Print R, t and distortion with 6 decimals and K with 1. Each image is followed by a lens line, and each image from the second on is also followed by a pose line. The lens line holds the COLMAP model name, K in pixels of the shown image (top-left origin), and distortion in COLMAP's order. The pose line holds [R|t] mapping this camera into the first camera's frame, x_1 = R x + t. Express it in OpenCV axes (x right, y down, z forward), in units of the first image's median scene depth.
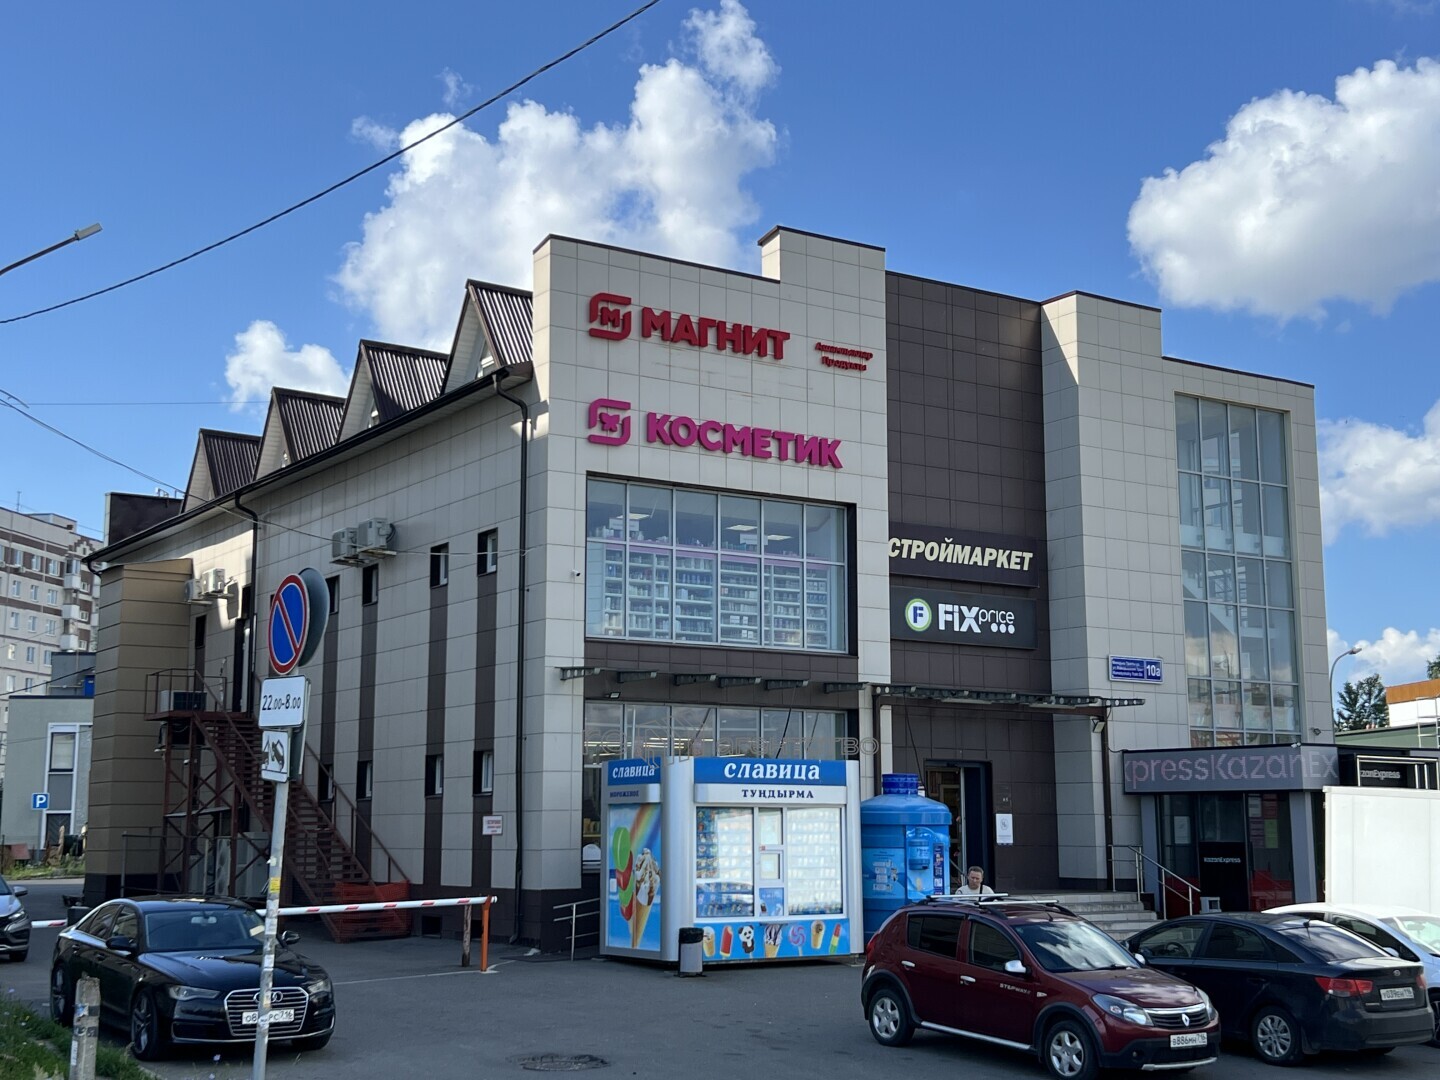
lens RADIAL K [[1822.3, 0, 720.0], [0, 1822.3, 540.0], [0, 0, 1]] dist [0.054898, -0.001782]
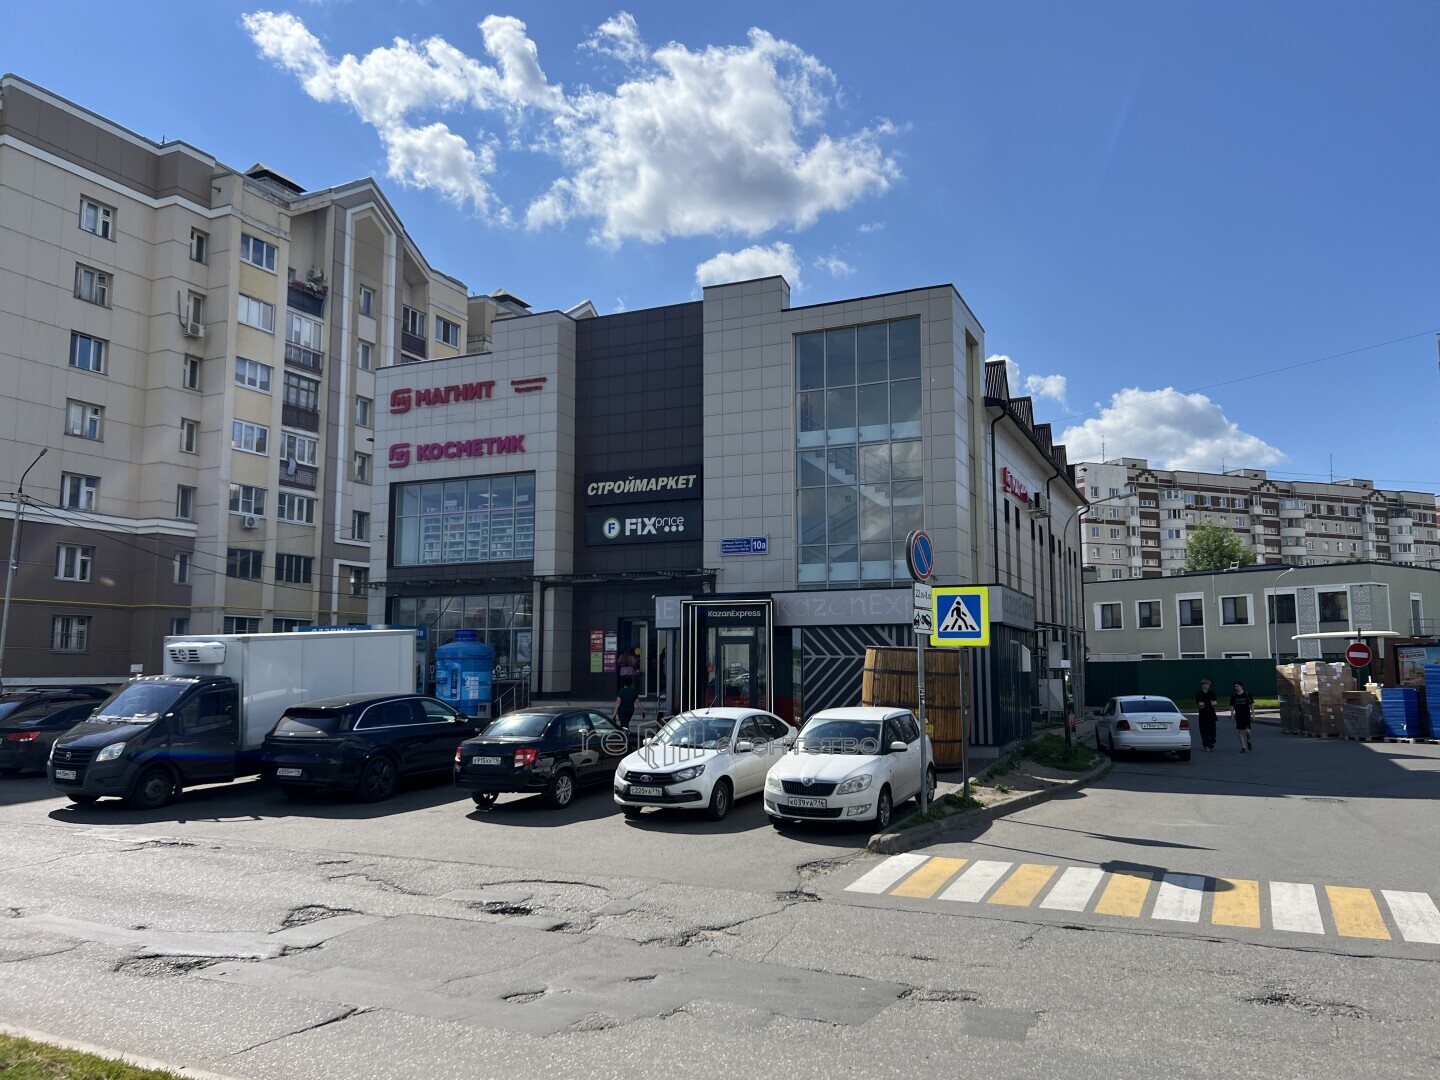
lens RADIAL K [[1076.4, 0, 720.0], [0, 1076.4, 540.0], [0, 0, 1]] dist [0.101869, -0.000315]
pose [[0.529976, -0.099595, -0.842144, 0.951523], [0.132325, 0.990627, -0.033881, 0.095731], [0.837625, -0.093481, 0.538188, 0.568877]]
